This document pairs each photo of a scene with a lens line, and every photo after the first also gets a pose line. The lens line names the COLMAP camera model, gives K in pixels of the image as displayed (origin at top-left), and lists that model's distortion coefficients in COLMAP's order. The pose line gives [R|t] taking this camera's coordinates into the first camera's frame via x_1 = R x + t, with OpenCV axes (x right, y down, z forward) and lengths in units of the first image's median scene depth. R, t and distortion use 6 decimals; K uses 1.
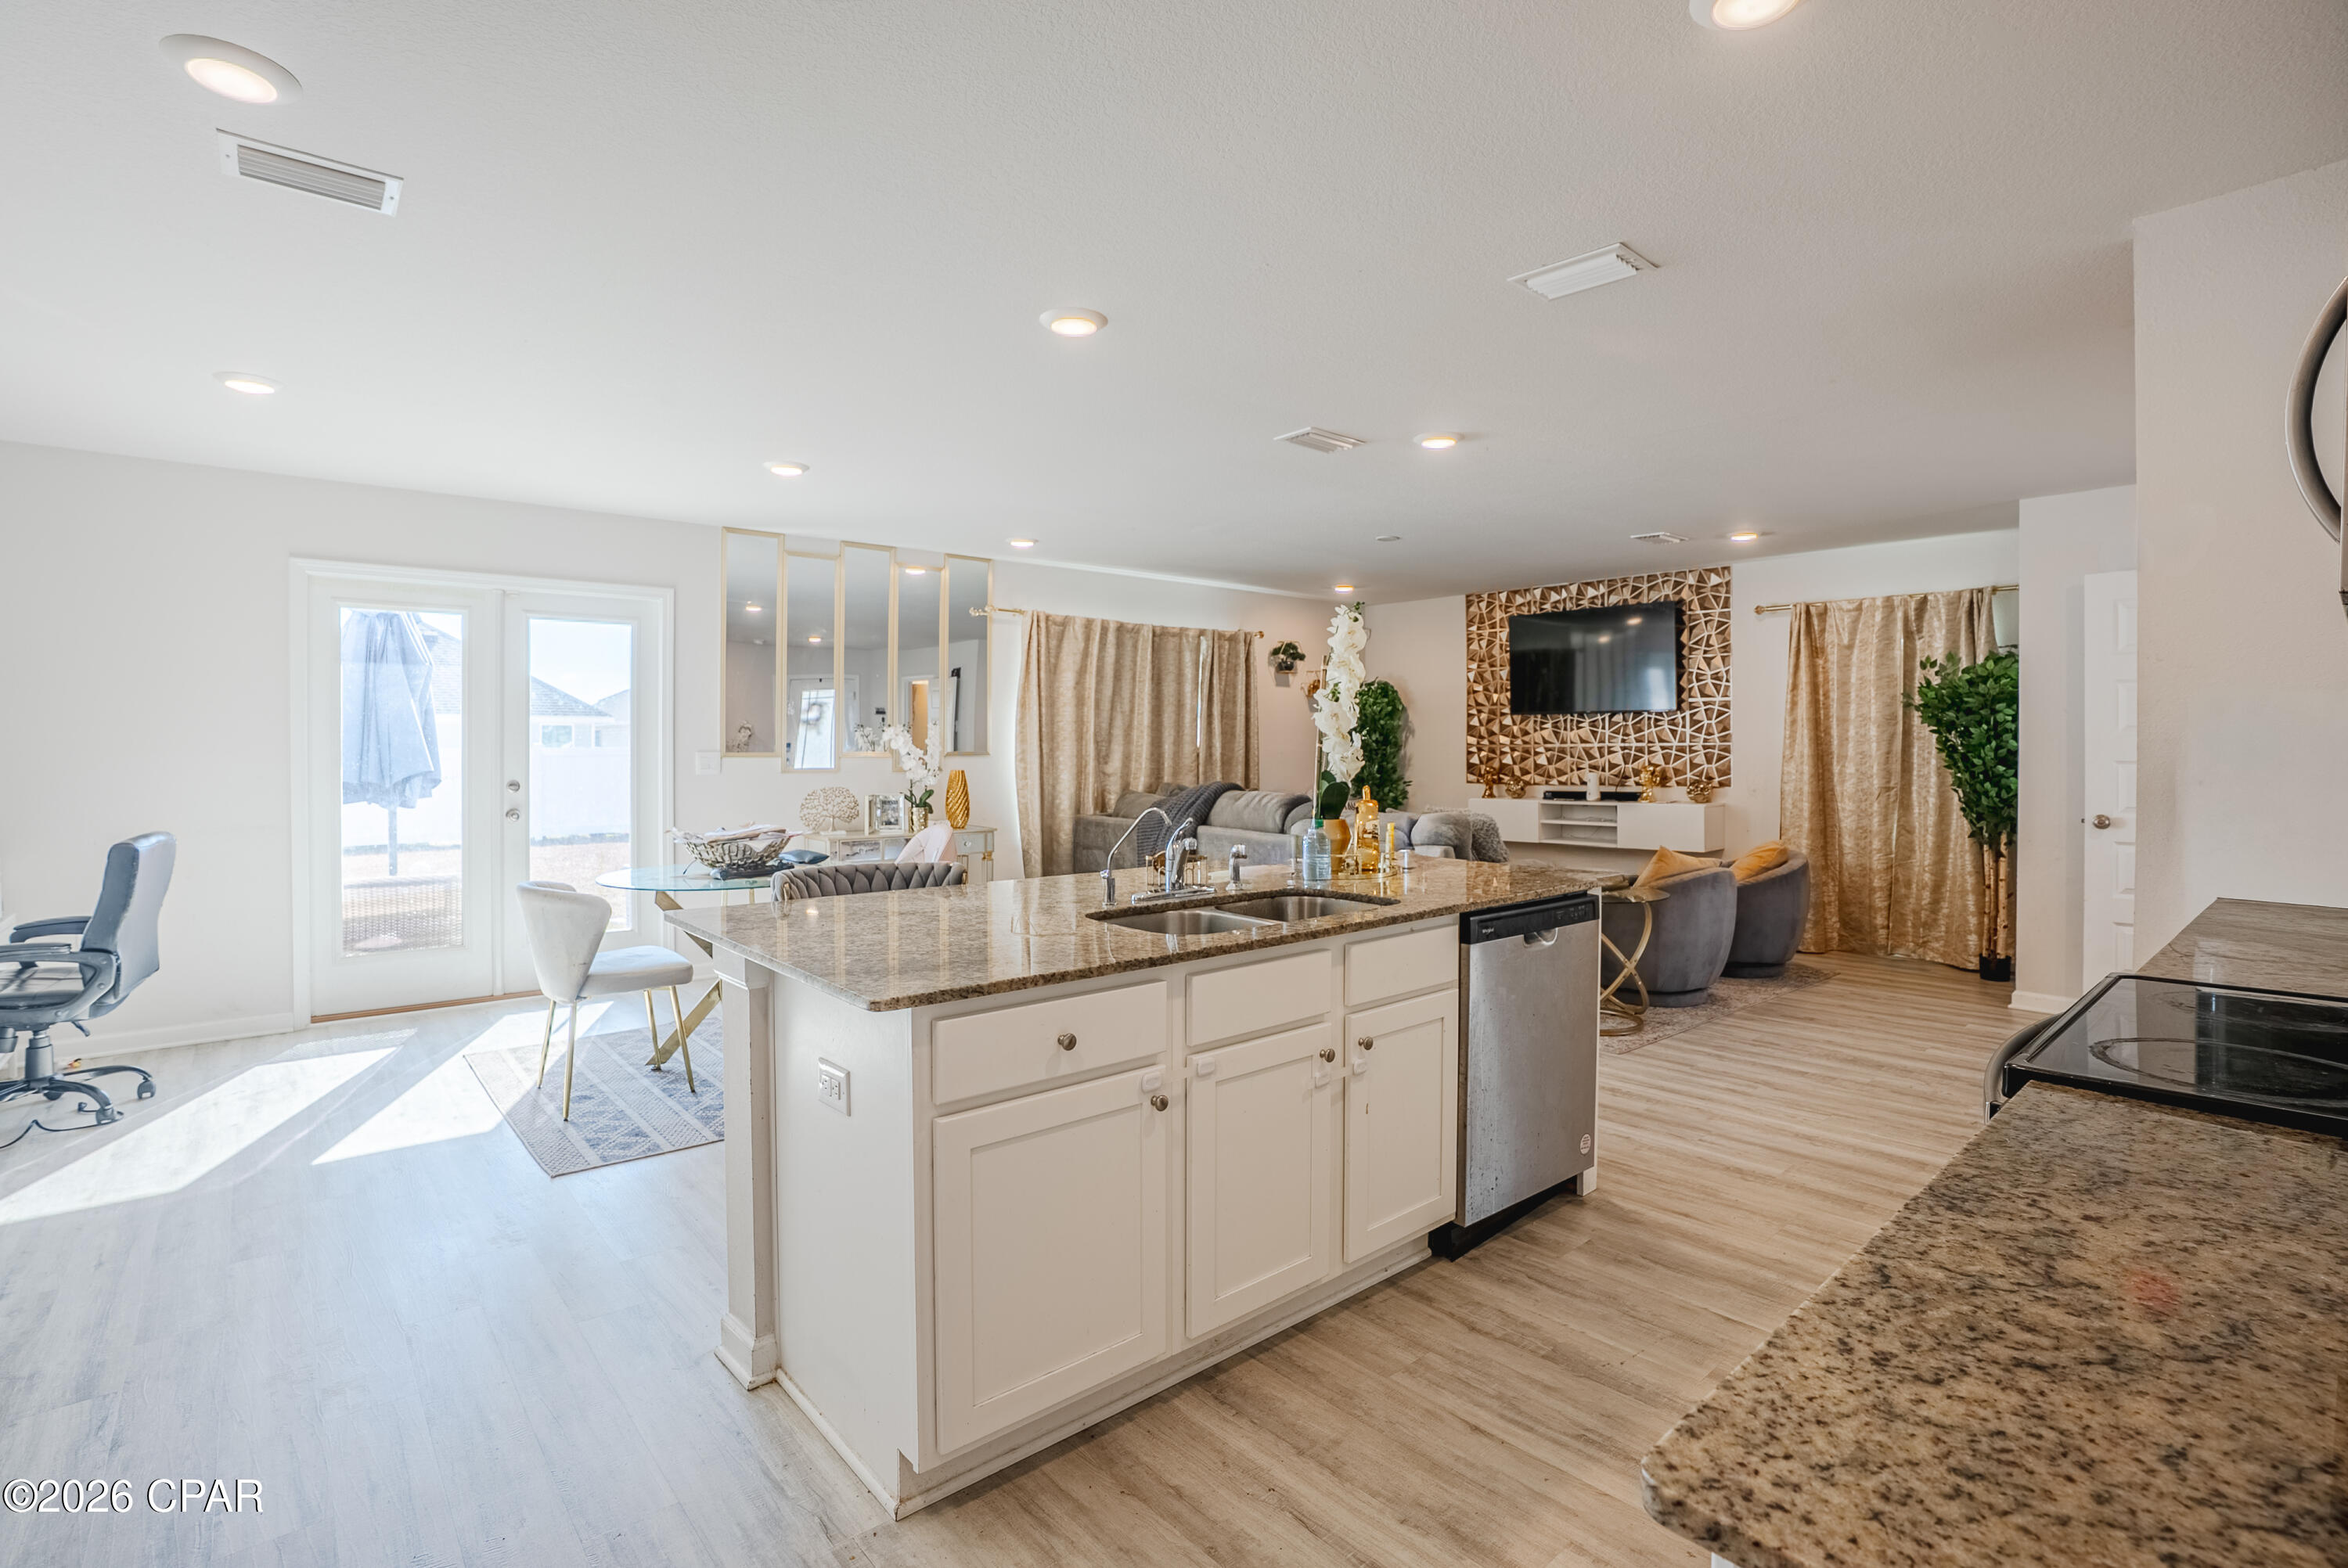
lens RADIAL K [[1101.0, 0, 1182.4], [0, 1101.0, 752.4], [0, 0, 1]] dist [-0.066790, 0.024755]
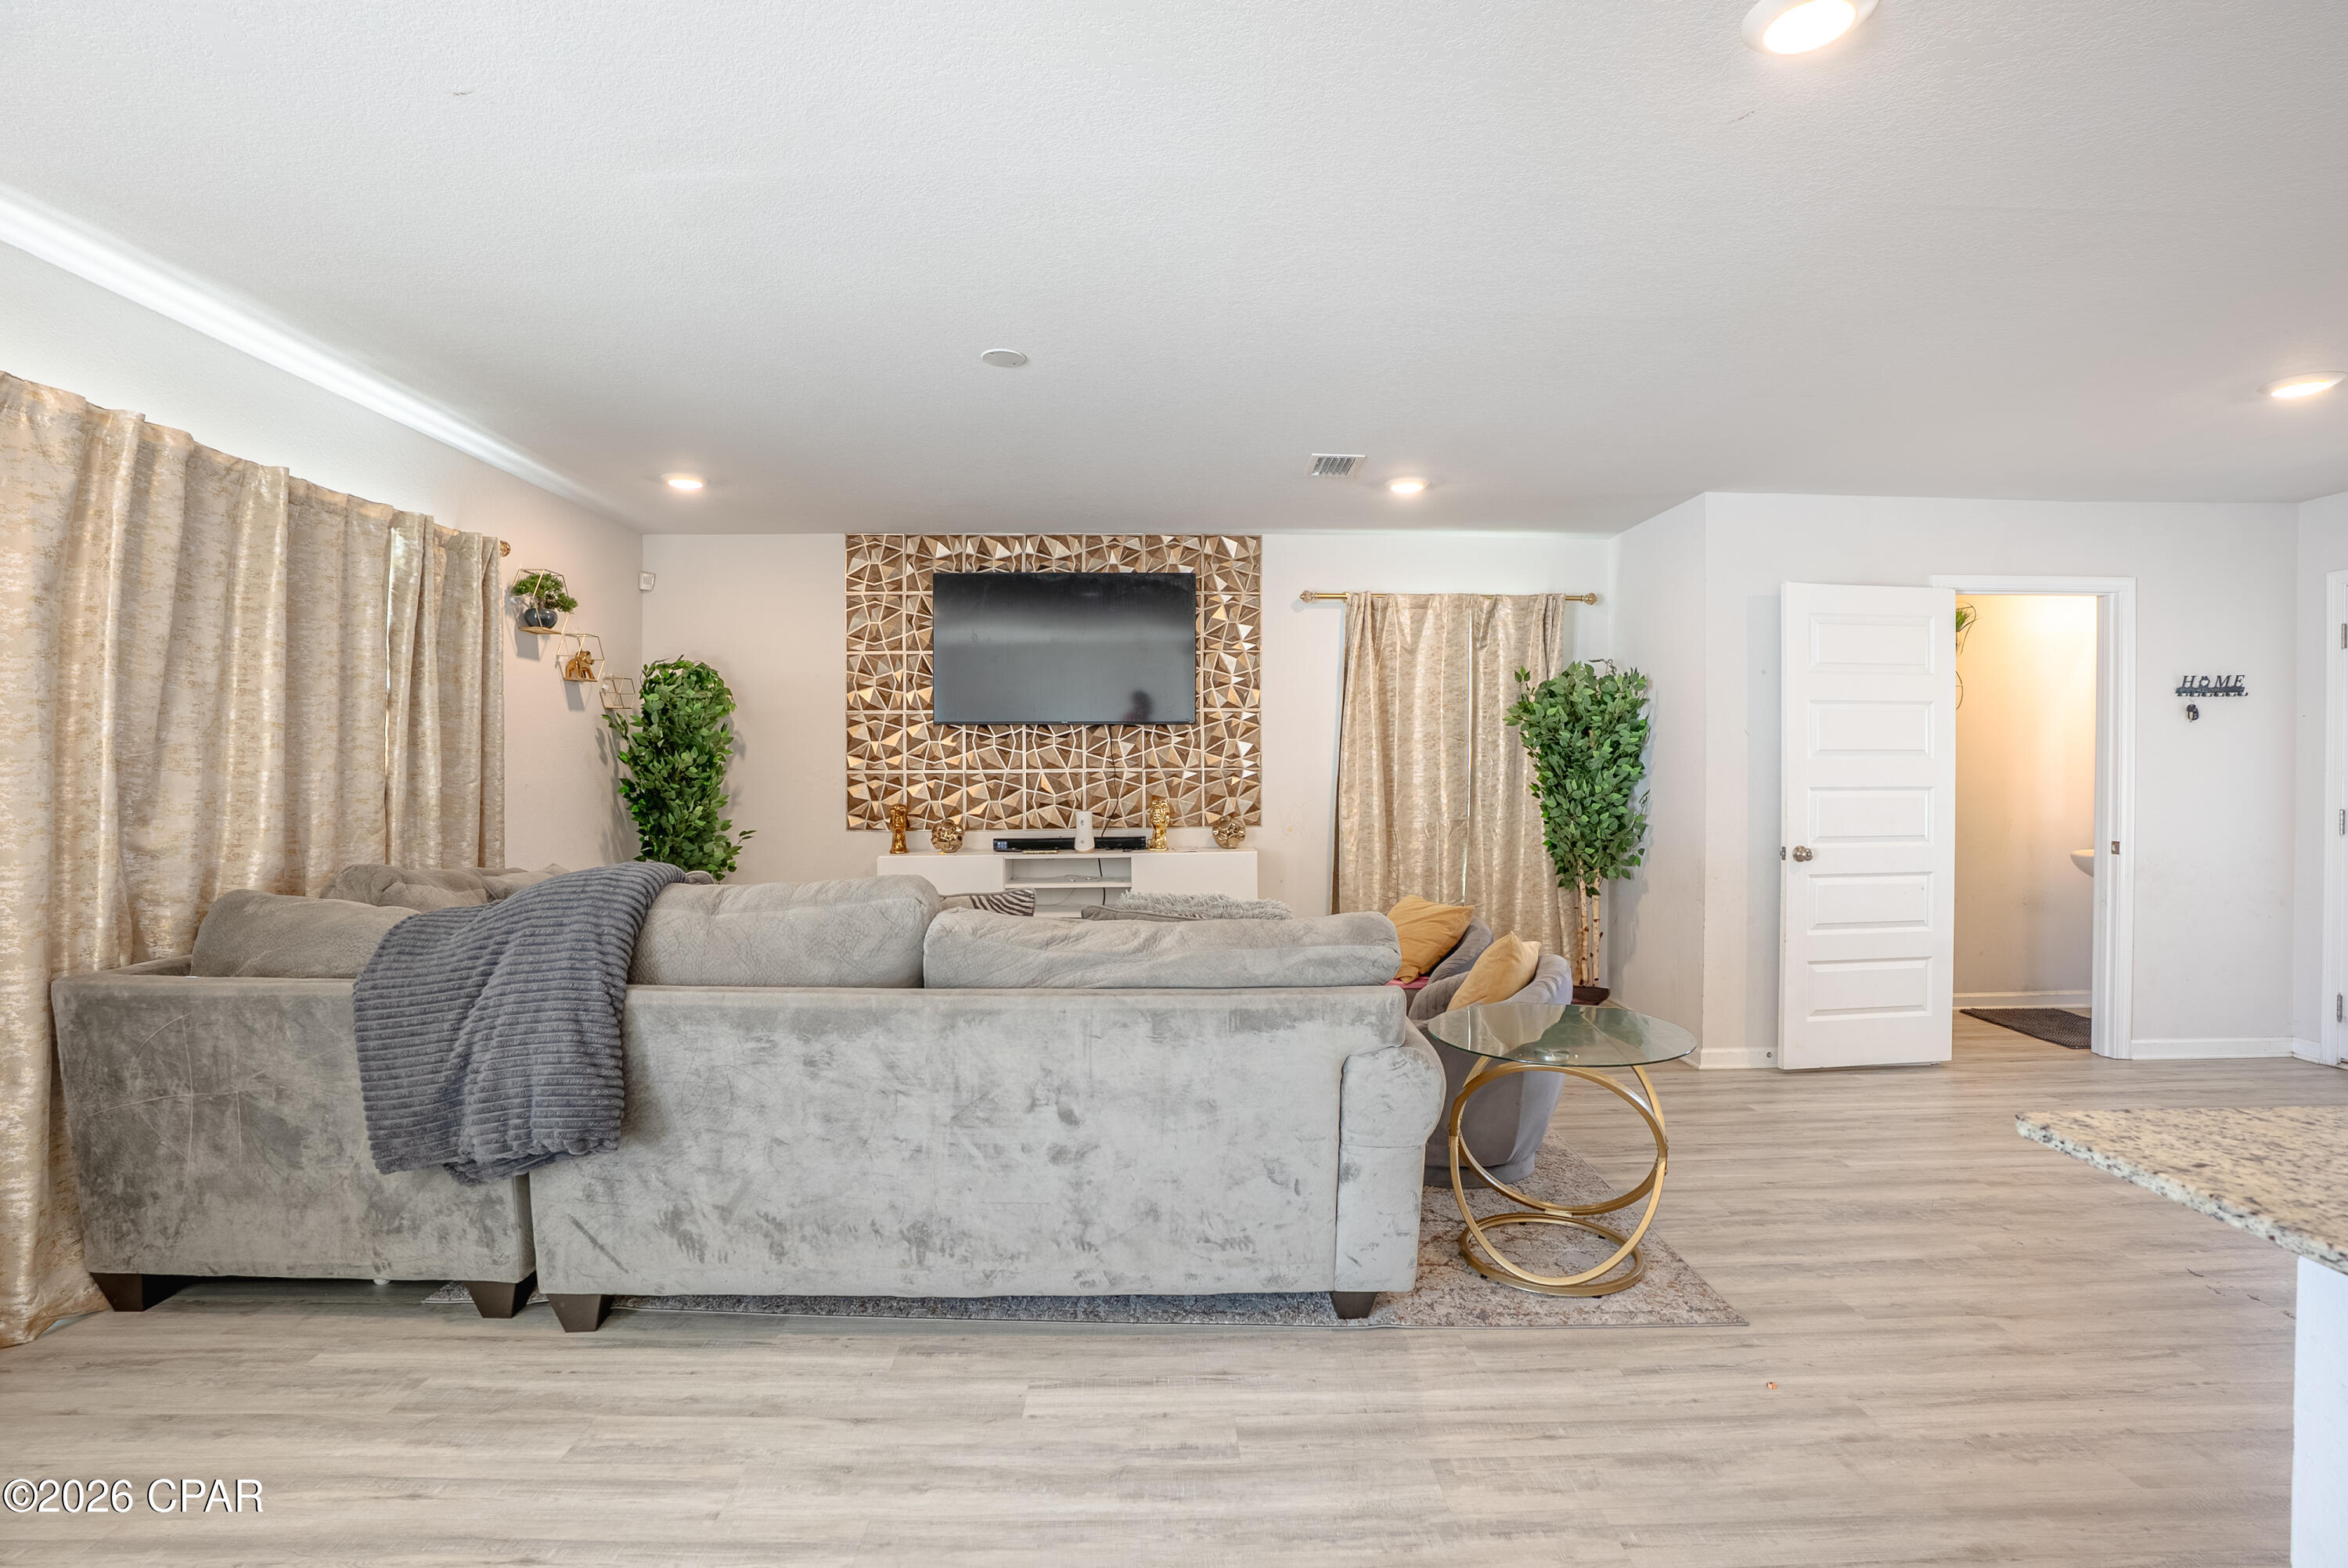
lens RADIAL K [[1094.5, 0, 1180.0], [0, 1094.5, 766.0], [0, 0, 1]] dist [-0.072047, 0.024413]
pose [[0.632384, 0.002409, 0.774651, -0.140094], [0.005172, 0.999960, -0.007331, -0.004876], [-0.774638, 0.008643, 0.632346, 0.600834]]
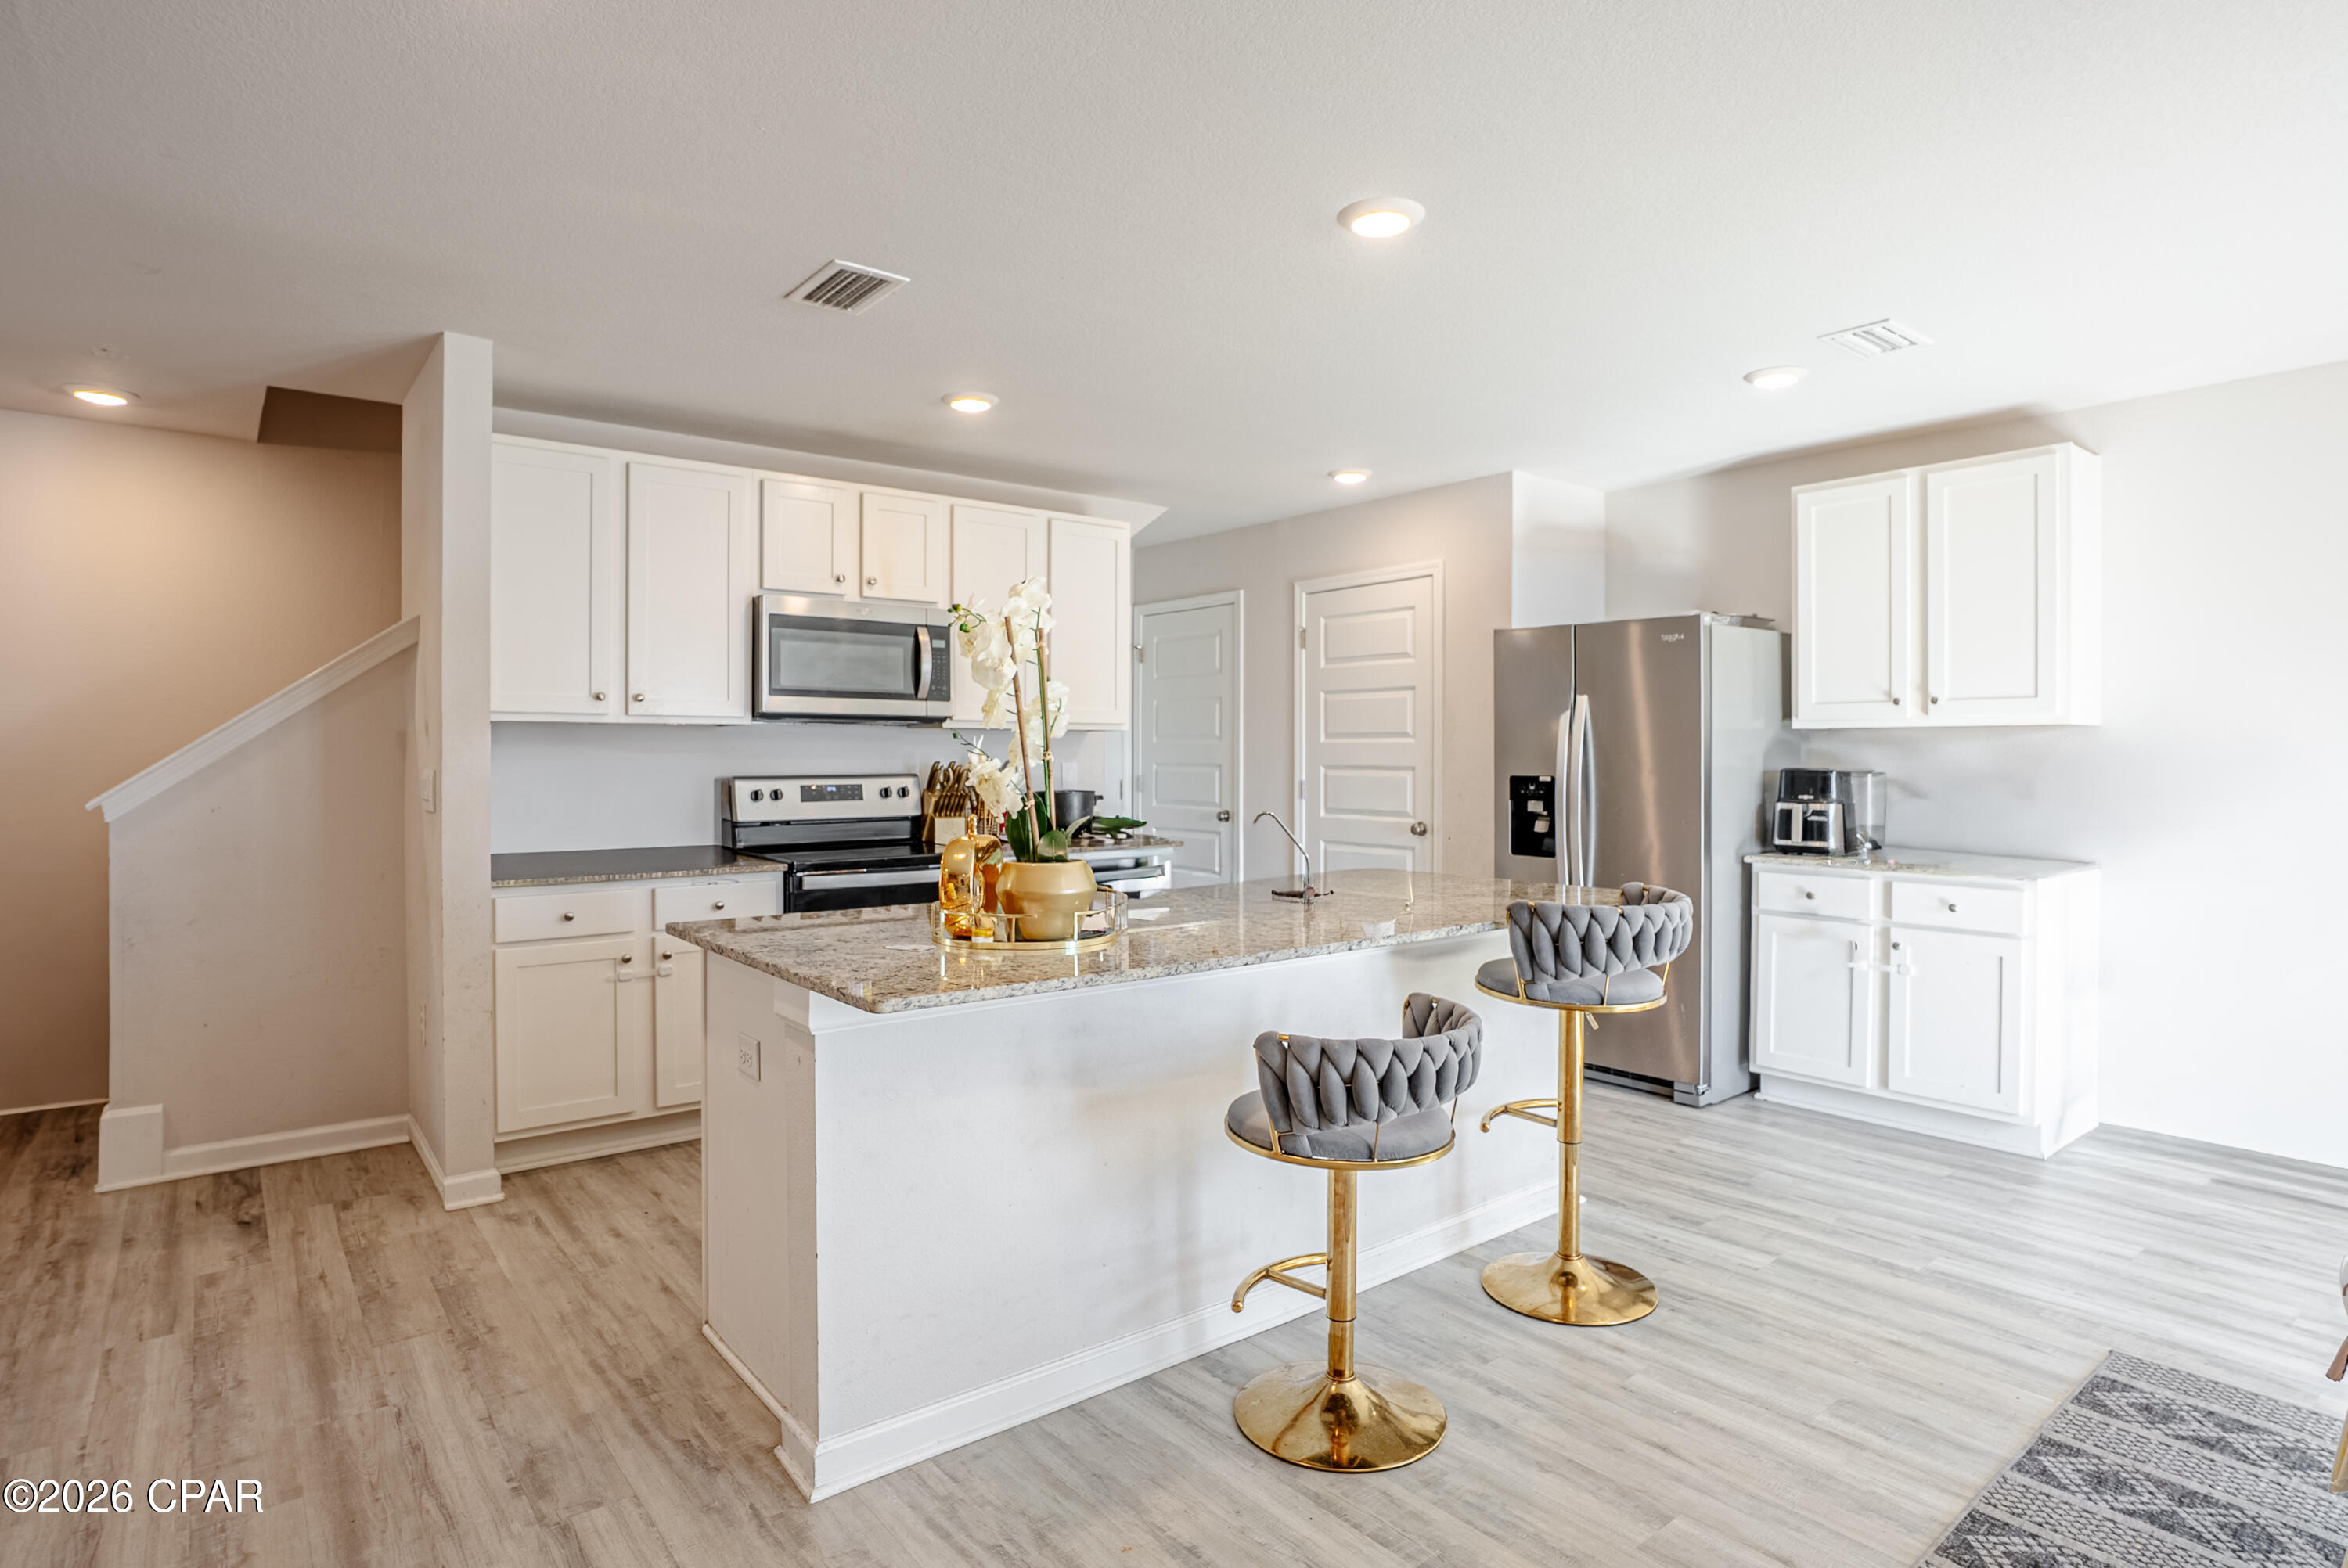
lens RADIAL K [[1238.8, 0, 1200.4], [0, 1238.8, 761.1], [0, 0, 1]] dist [-0.044278, 0.023017]
pose [[-0.999678, -0.000233, 0.025381, 0.002612], [0.000098, 0.999915, 0.013031, -0.006044], [-0.025382, 0.013030, -0.999593, 0.889141]]
